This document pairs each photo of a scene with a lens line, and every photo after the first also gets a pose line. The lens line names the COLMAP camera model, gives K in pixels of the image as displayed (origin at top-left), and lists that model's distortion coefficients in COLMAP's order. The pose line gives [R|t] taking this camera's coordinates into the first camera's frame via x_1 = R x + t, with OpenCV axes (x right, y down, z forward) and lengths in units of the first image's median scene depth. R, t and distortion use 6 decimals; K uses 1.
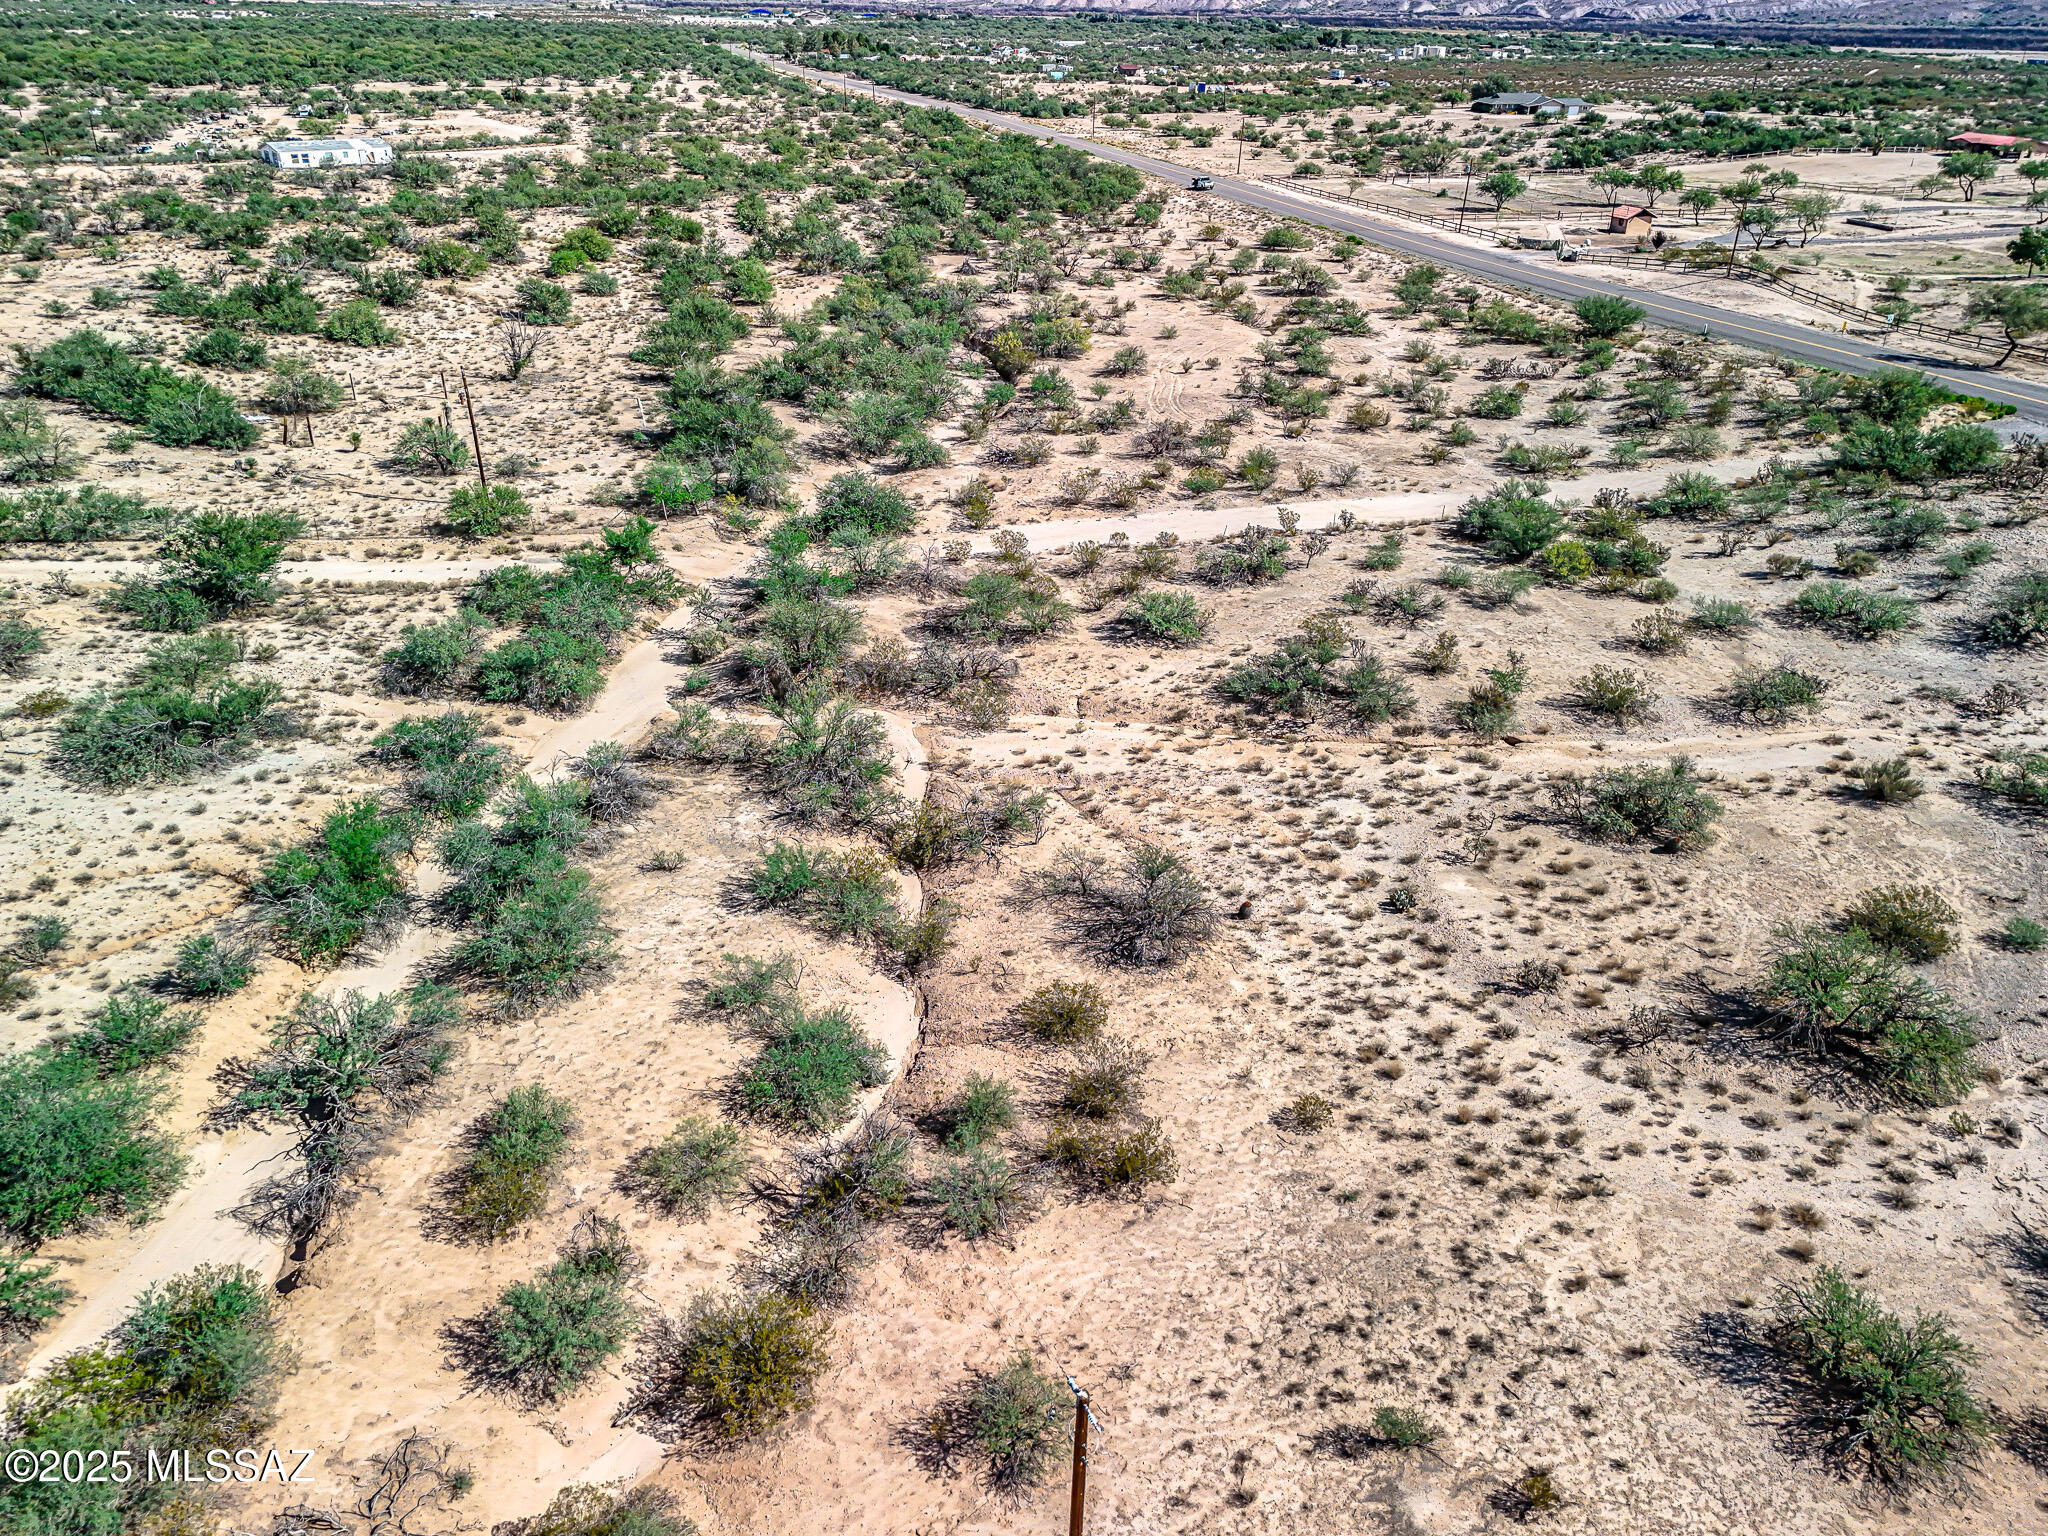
lens RADIAL K [[1511.0, 0, 1020.7], [0, 1511.0, 759.4], [0, 0, 1]] dist [0.065577, -0.056656]
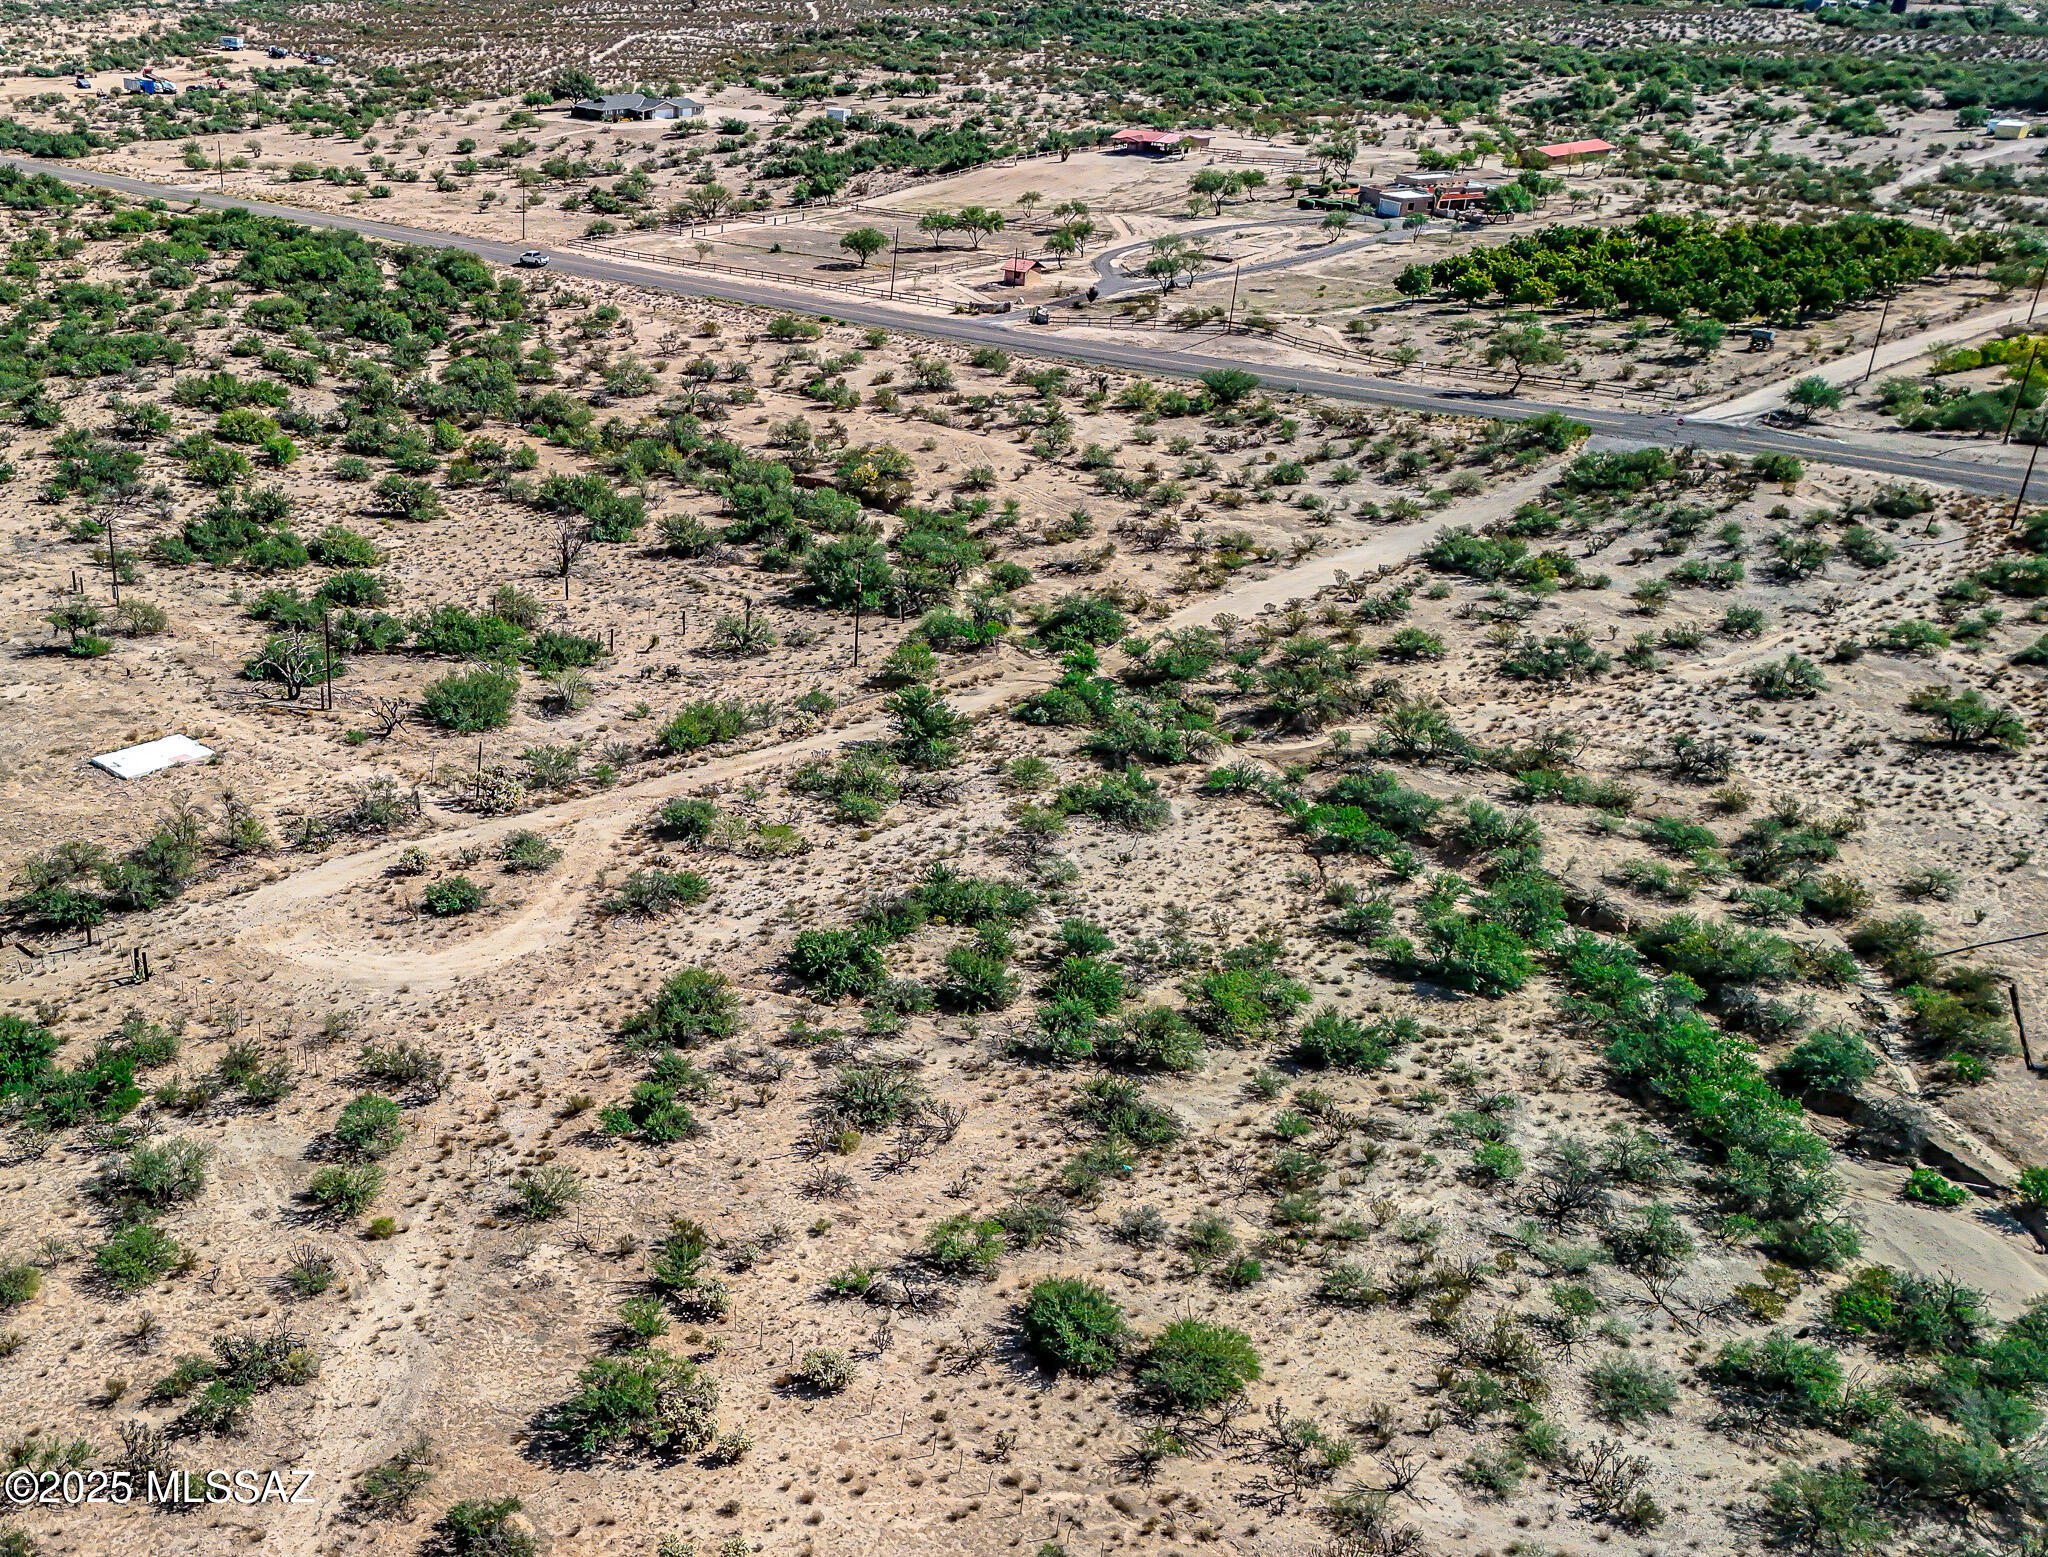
lens RADIAL K [[2290.8, 0, 565.3], [0, 2290.8, 779.9], [0, 0, 1]] dist [0.012820, 0.026218]
pose [[0.893922, -0.194334, 0.403902, -1.256642], [0.225619, 0.973727, -0.030844, -0.060883], [-0.387297, 0.118700, 0.914282, -0.621569]]
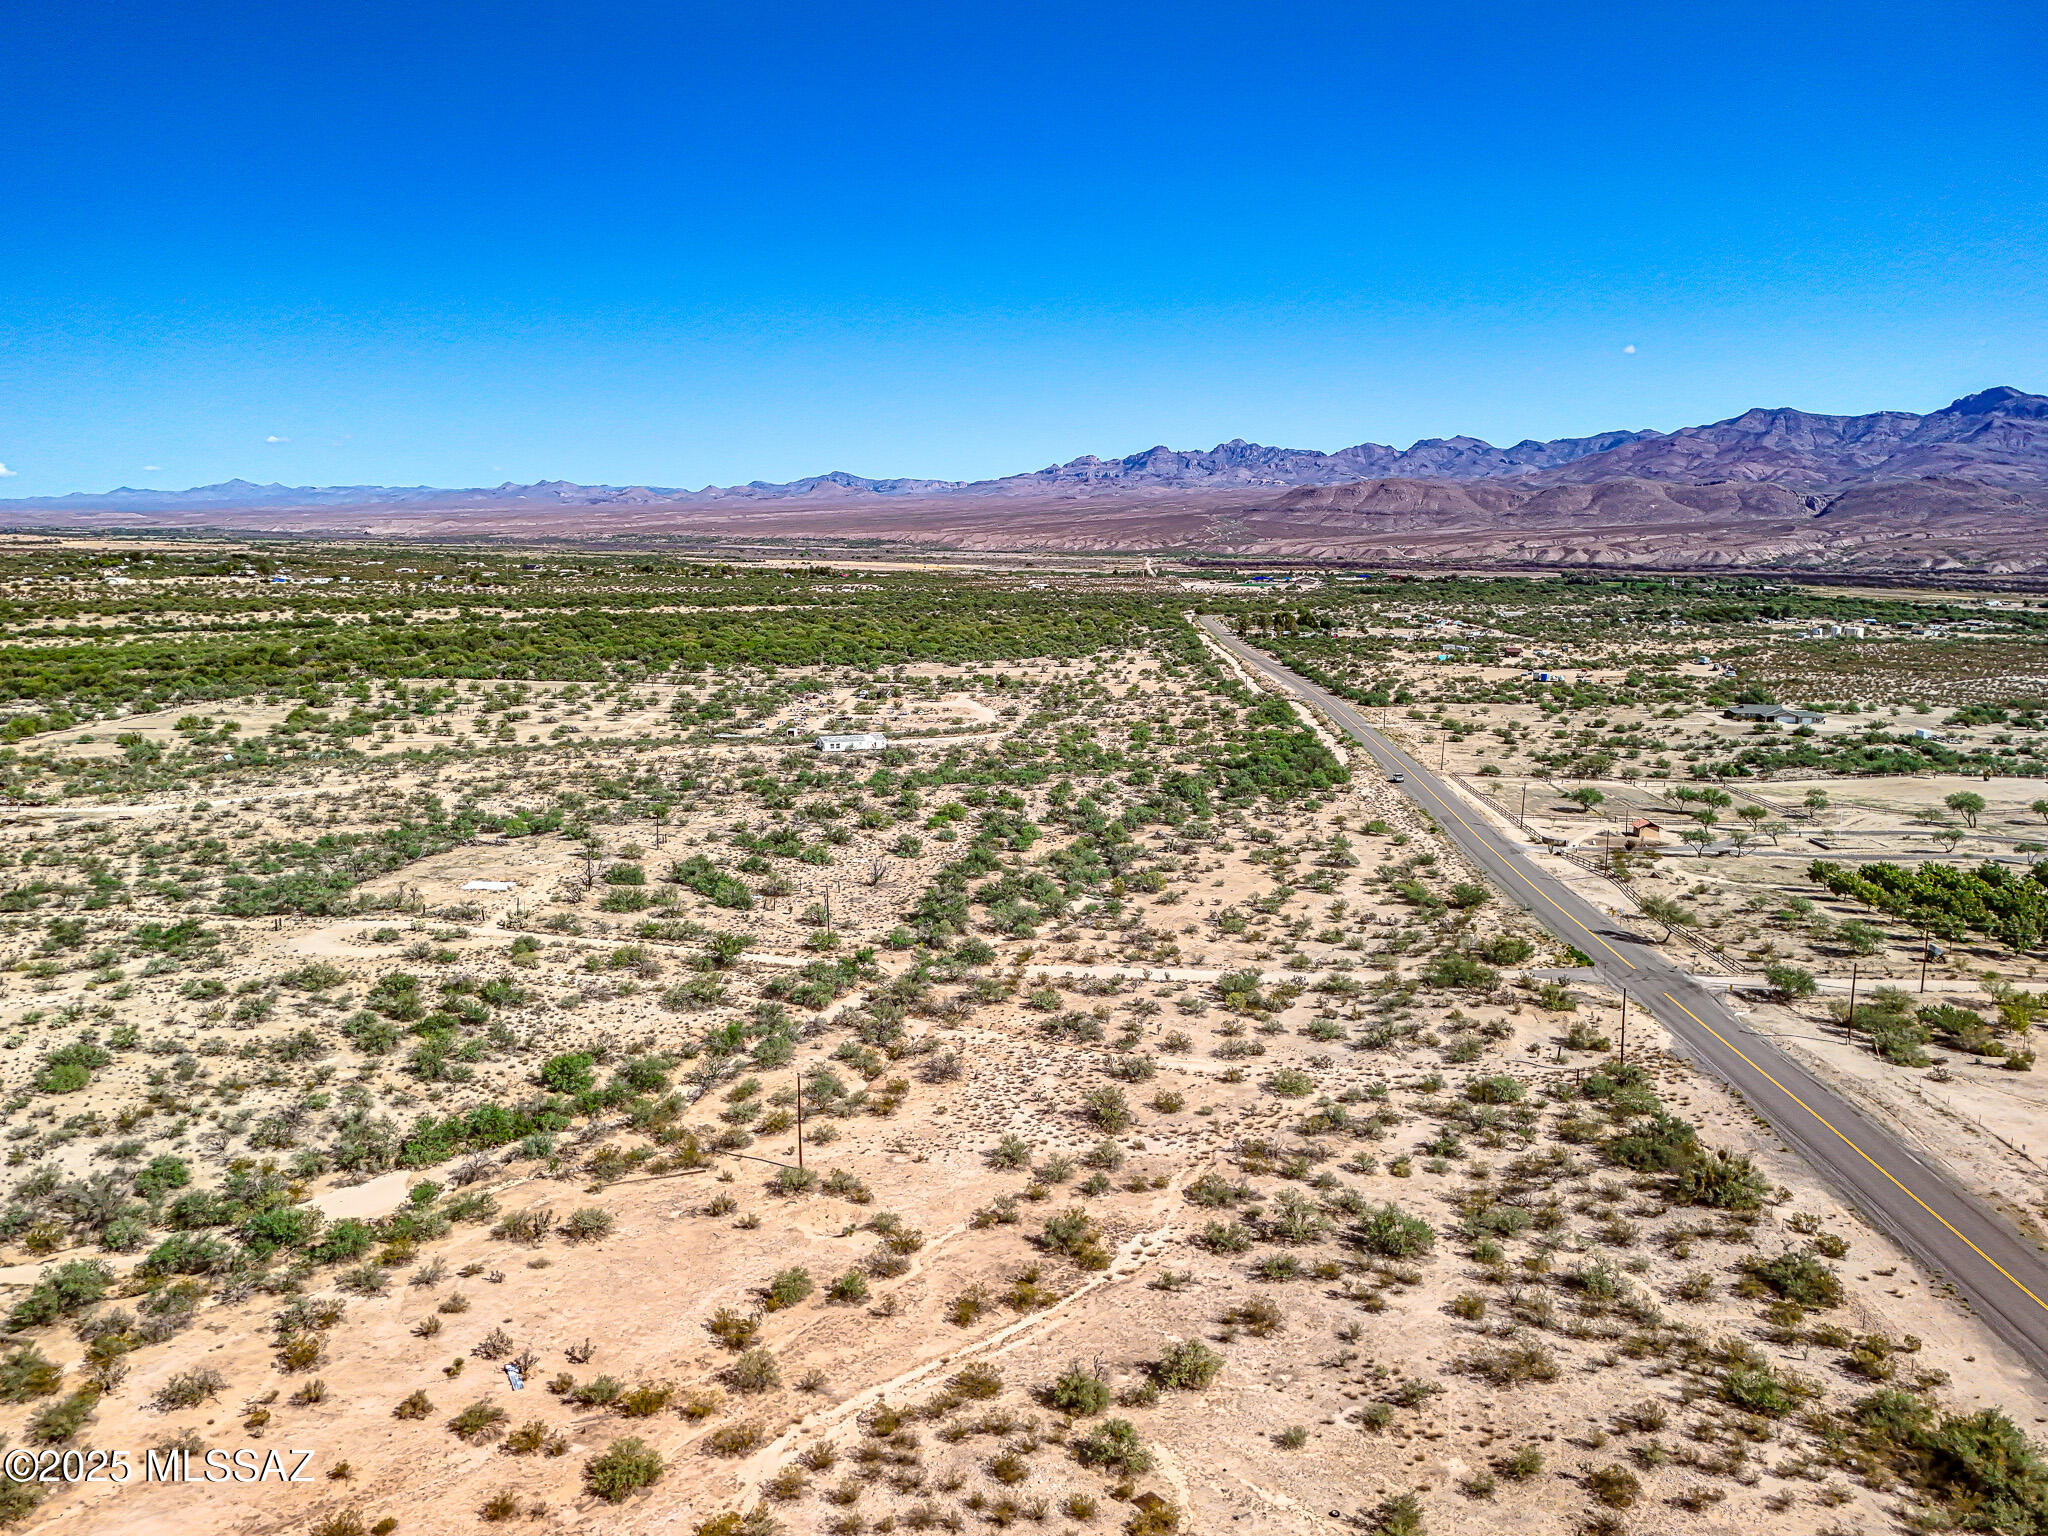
lens RADIAL K [[1502.8, 0, 1017.3], [0, 1502.8, 766.0], [0, 0, 1]] dist [0.097454, -0.106977]
pose [[0.944672, 0.045817, -0.324802, 0.629132], [-0.144394, 0.947182, -0.286352, 0.192700], [0.294527, 0.317408, 0.901391, -1.041588]]
